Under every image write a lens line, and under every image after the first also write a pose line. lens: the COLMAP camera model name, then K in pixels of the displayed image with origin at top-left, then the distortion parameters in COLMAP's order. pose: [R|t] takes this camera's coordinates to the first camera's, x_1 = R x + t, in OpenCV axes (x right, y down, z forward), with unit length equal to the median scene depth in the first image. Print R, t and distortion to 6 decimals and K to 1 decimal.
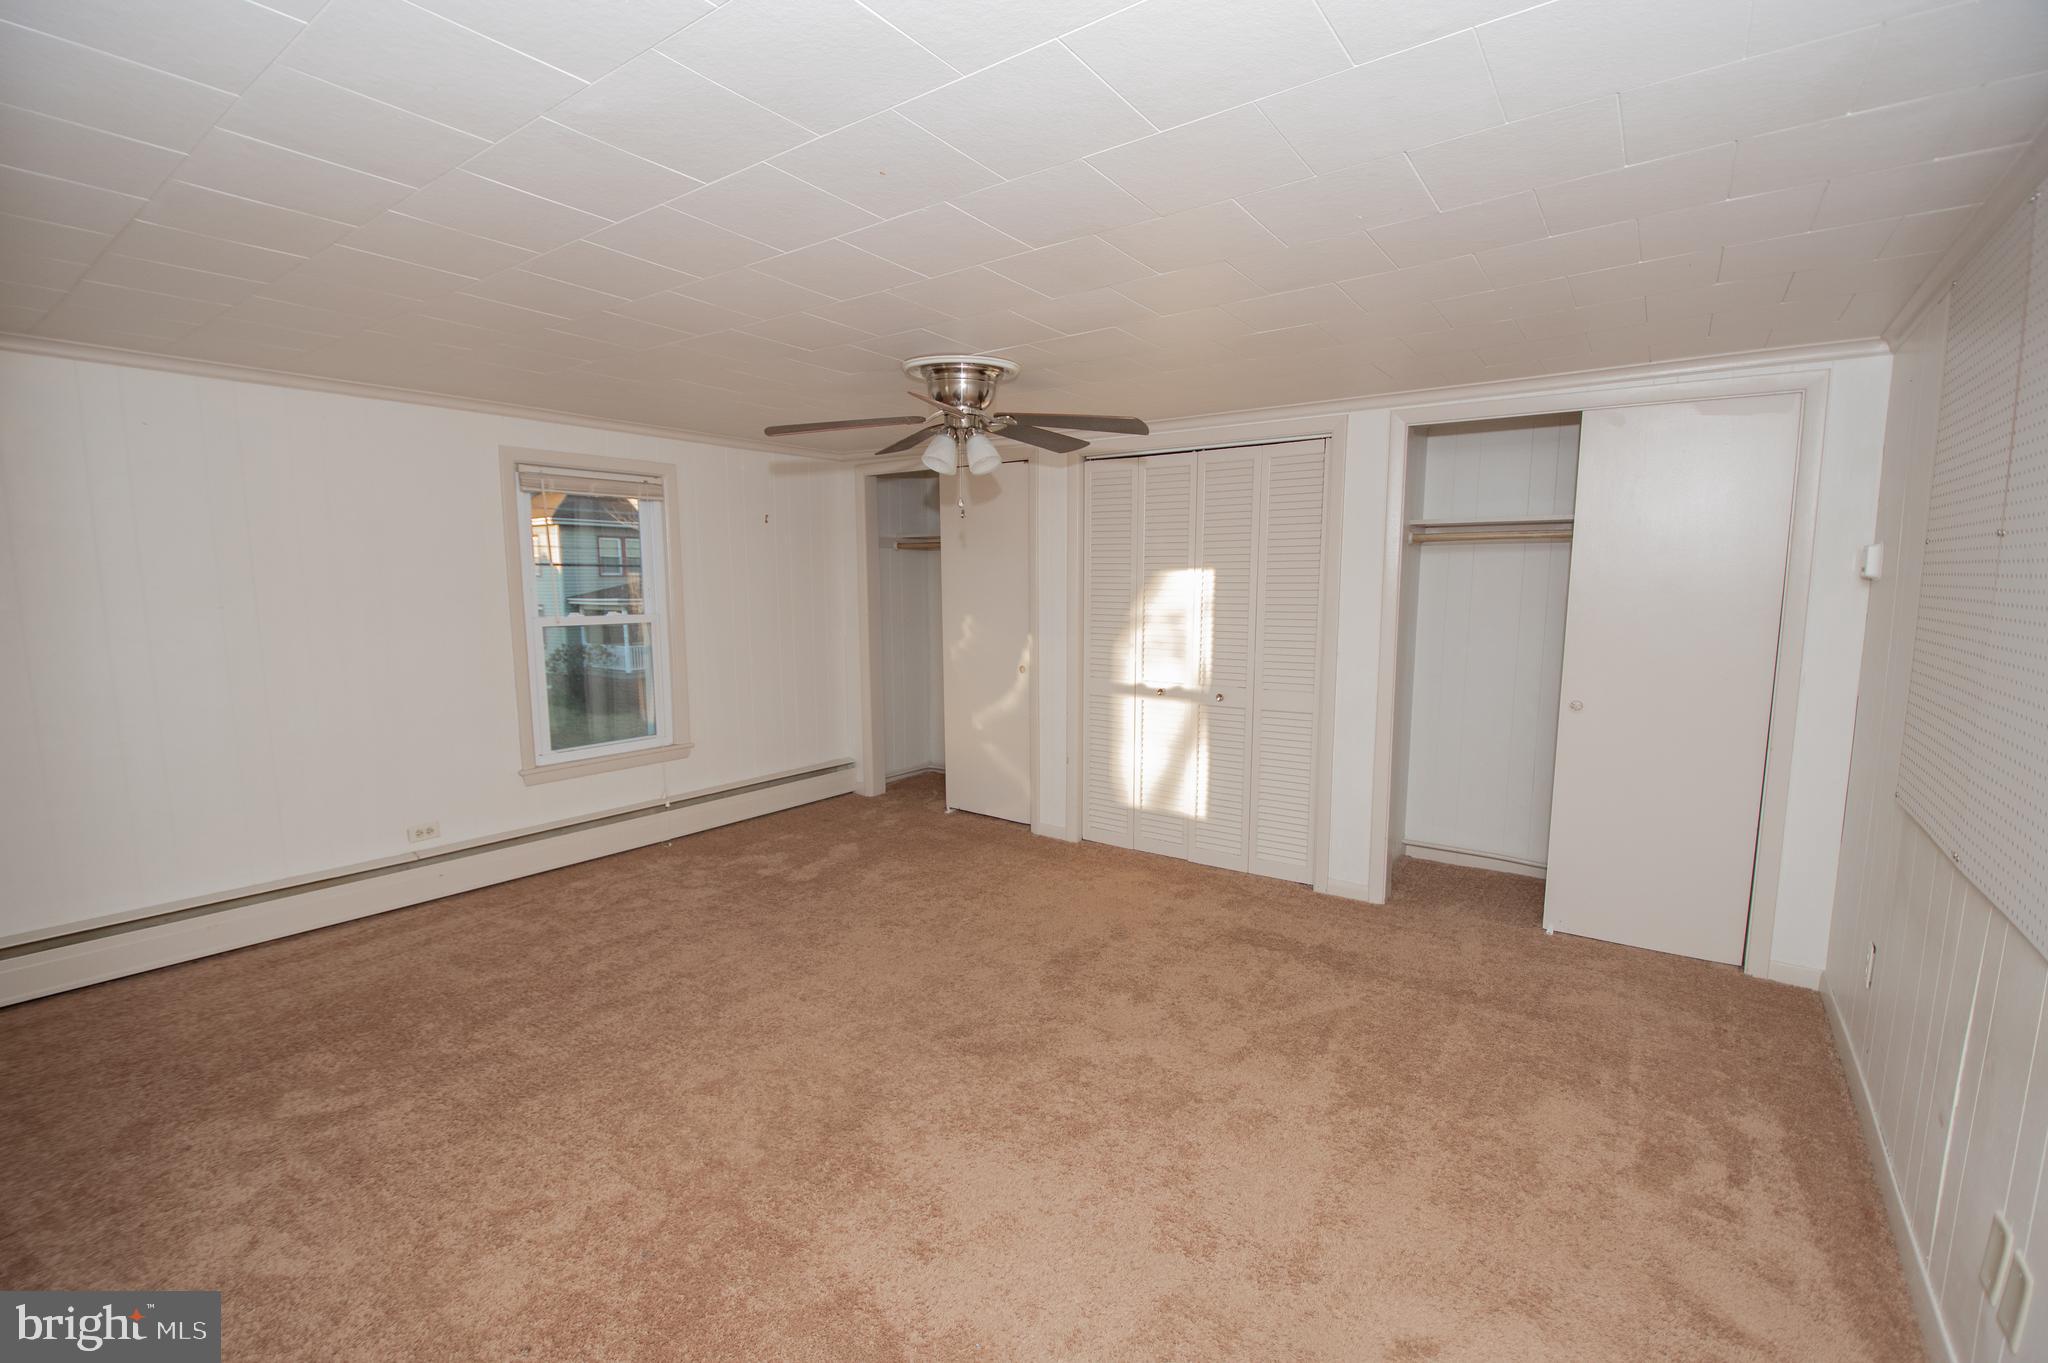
lens RADIAL K [[888.9, 0, 1017.5], [0, 888.9, 690.8], [0, 0, 1]] dist [0.030285, -0.028882]
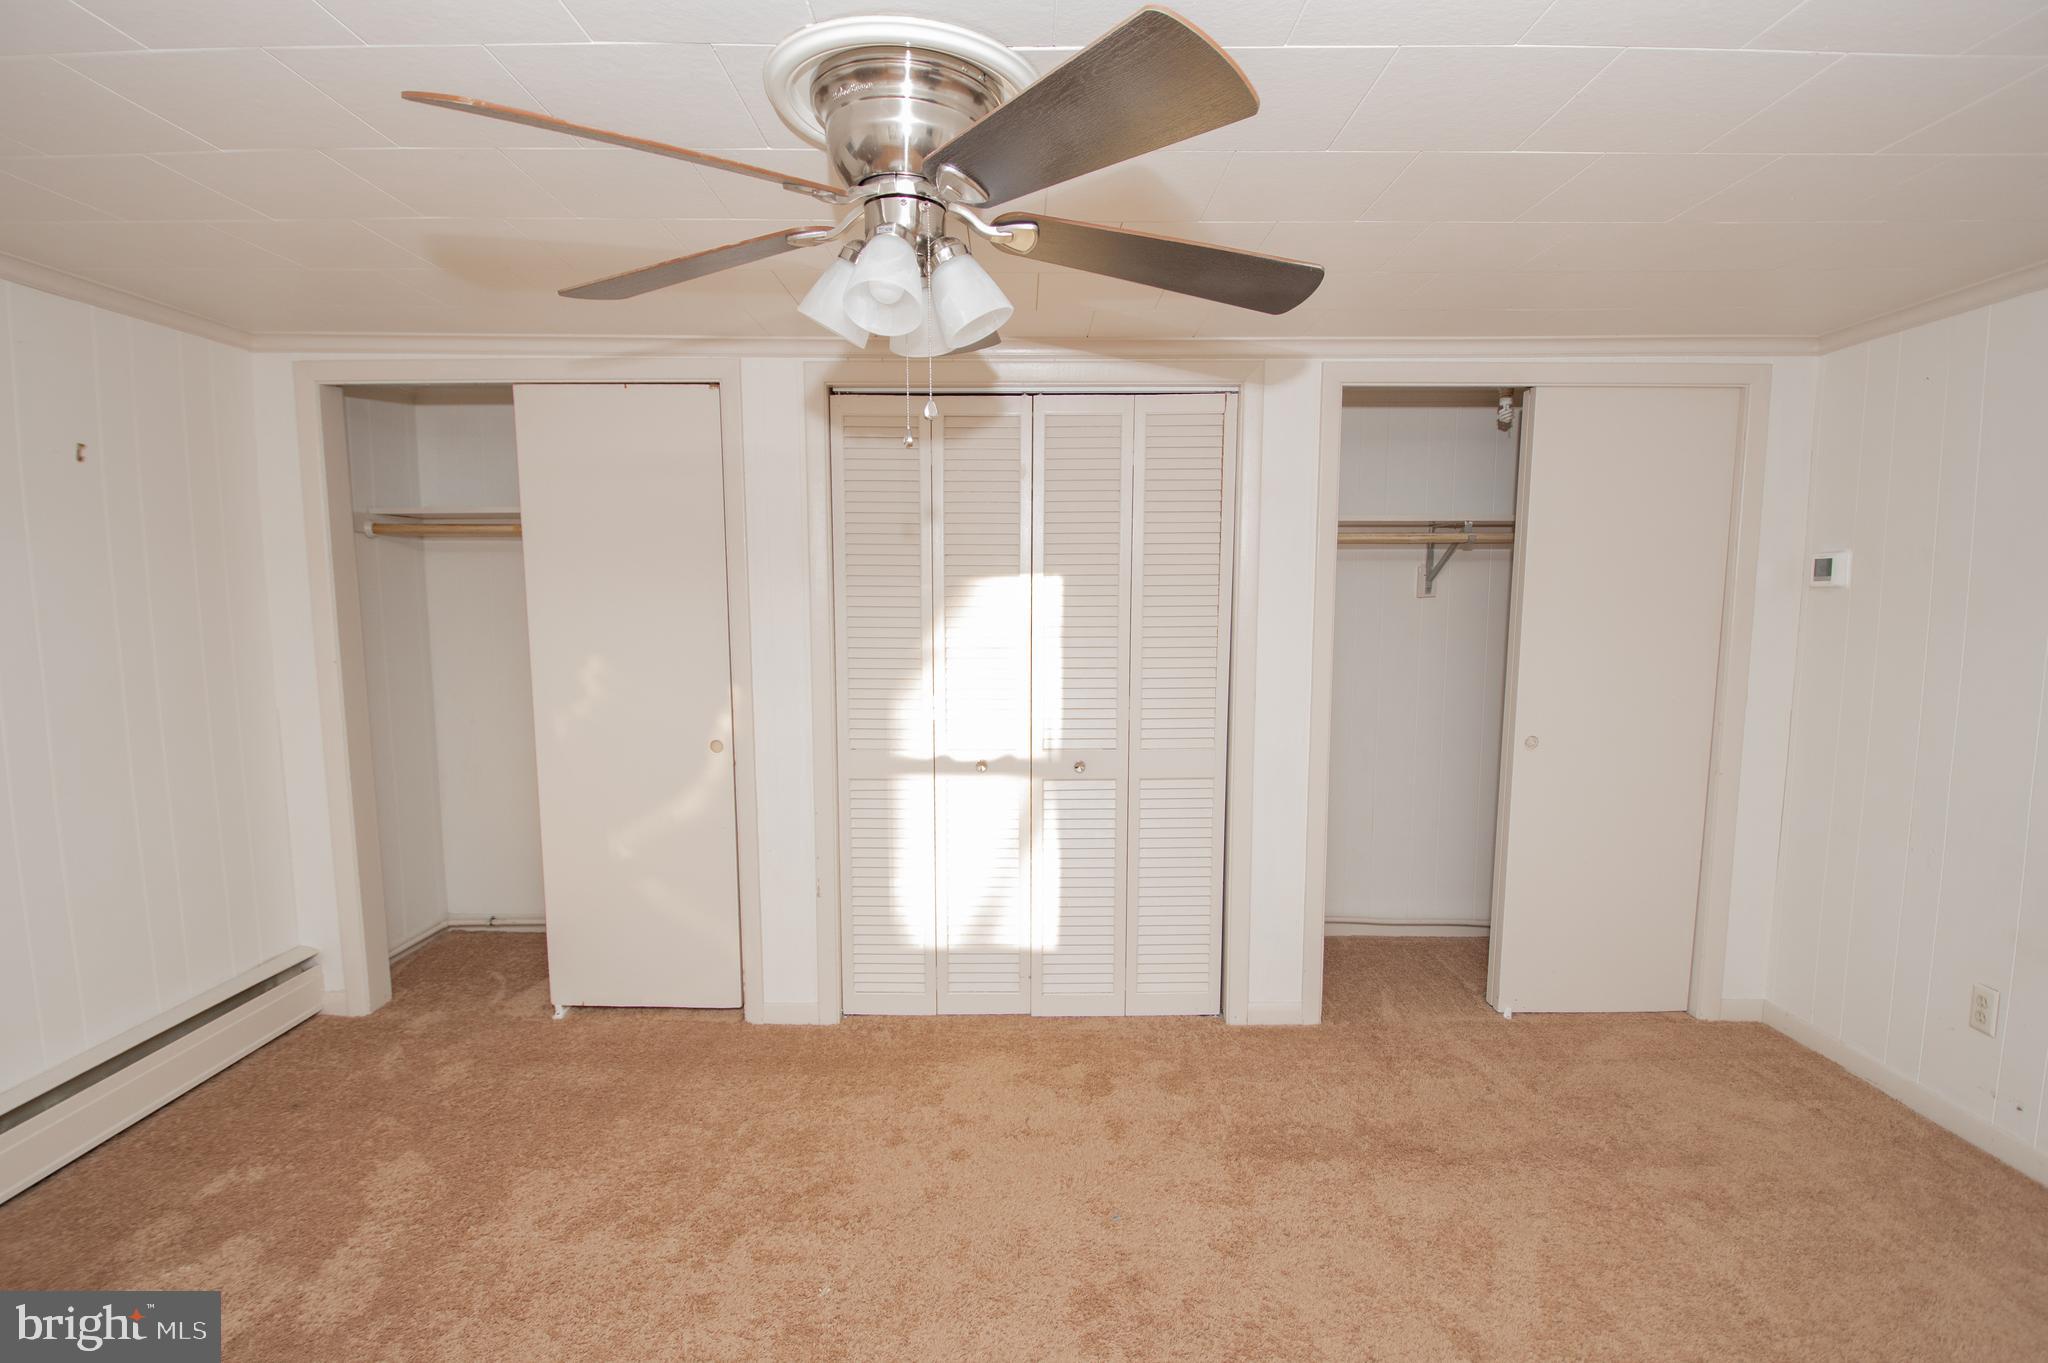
lens RADIAL K [[967.3, 0, 1024.0], [0, 967.3, 681.5], [0, 0, 1]] dist [-0.001308, -0.006851]
pose [[0.807402, -0.062645, 0.586667, -0.217374], [0.072231, 0.997363, 0.007091, -0.061538], [-0.585564, 0.036650, 0.809797, 0.410727]]
